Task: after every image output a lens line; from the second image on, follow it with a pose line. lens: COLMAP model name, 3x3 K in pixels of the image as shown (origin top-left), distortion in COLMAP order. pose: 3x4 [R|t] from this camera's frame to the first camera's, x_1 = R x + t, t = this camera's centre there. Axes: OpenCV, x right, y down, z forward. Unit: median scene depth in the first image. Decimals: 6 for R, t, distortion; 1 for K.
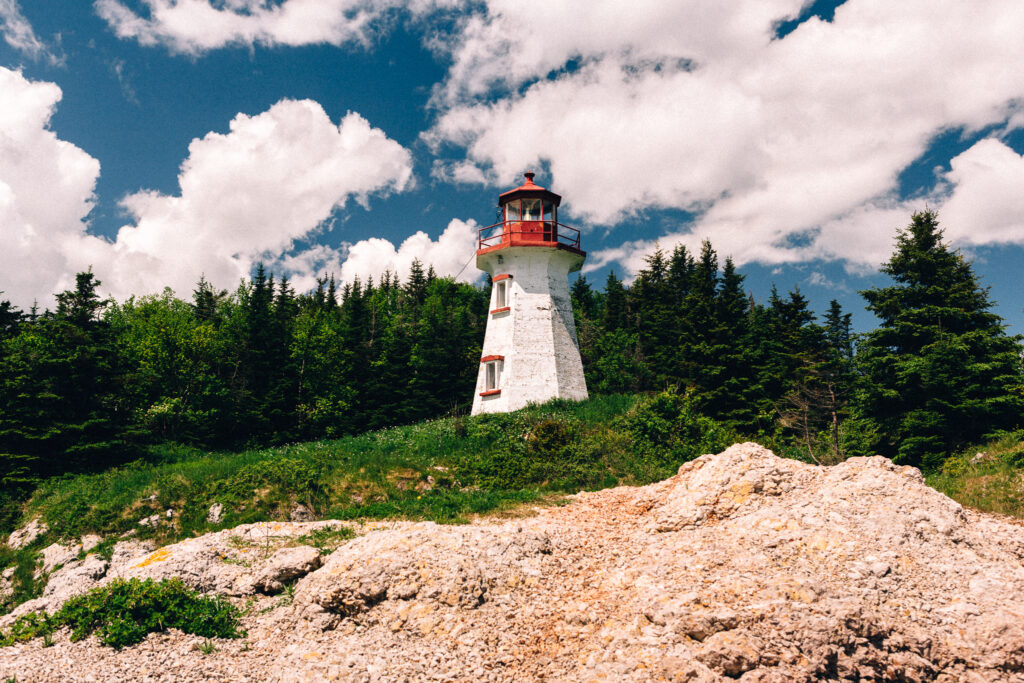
lens RADIAL K [[1046.6, 0, 512.9], [0, 1046.6, 343.5], [0, 0, 1]] dist [0.013697, 0.000000]
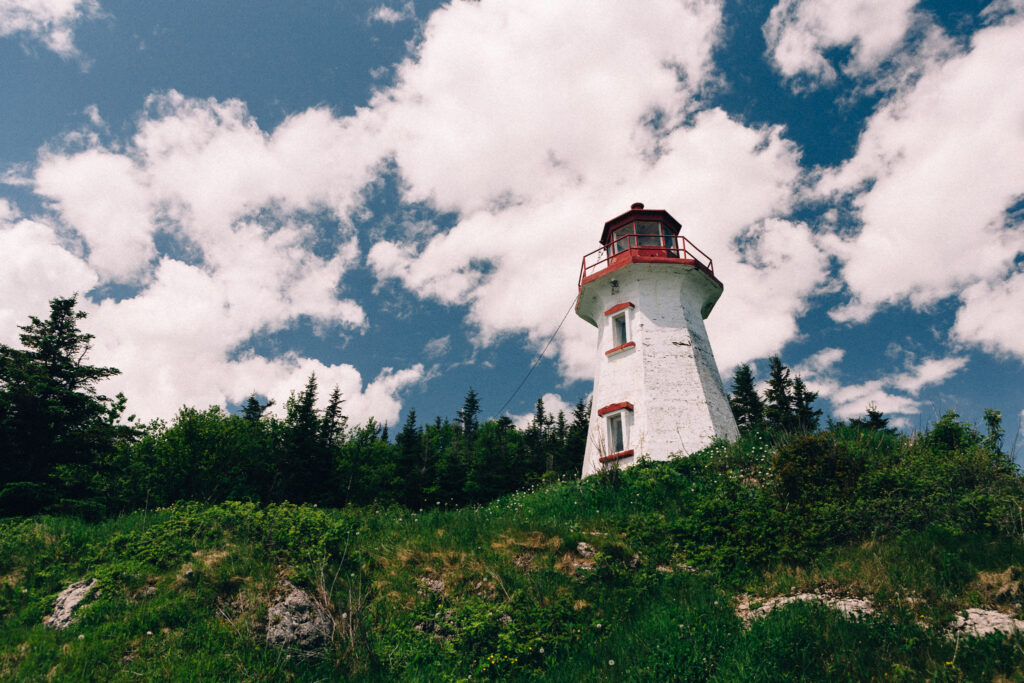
lens RADIAL K [[729.5, 0, 512.5], [0, 729.5, 336.9], [0, 0, 1]] dist [-0.022013, 0.005745]
pose [[0.999978, 0.006559, 0.001231, -0.111643], [-0.005980, 0.962626, -0.270769, 0.125296], [-0.002961, 0.270756, 0.962644, 0.648024]]
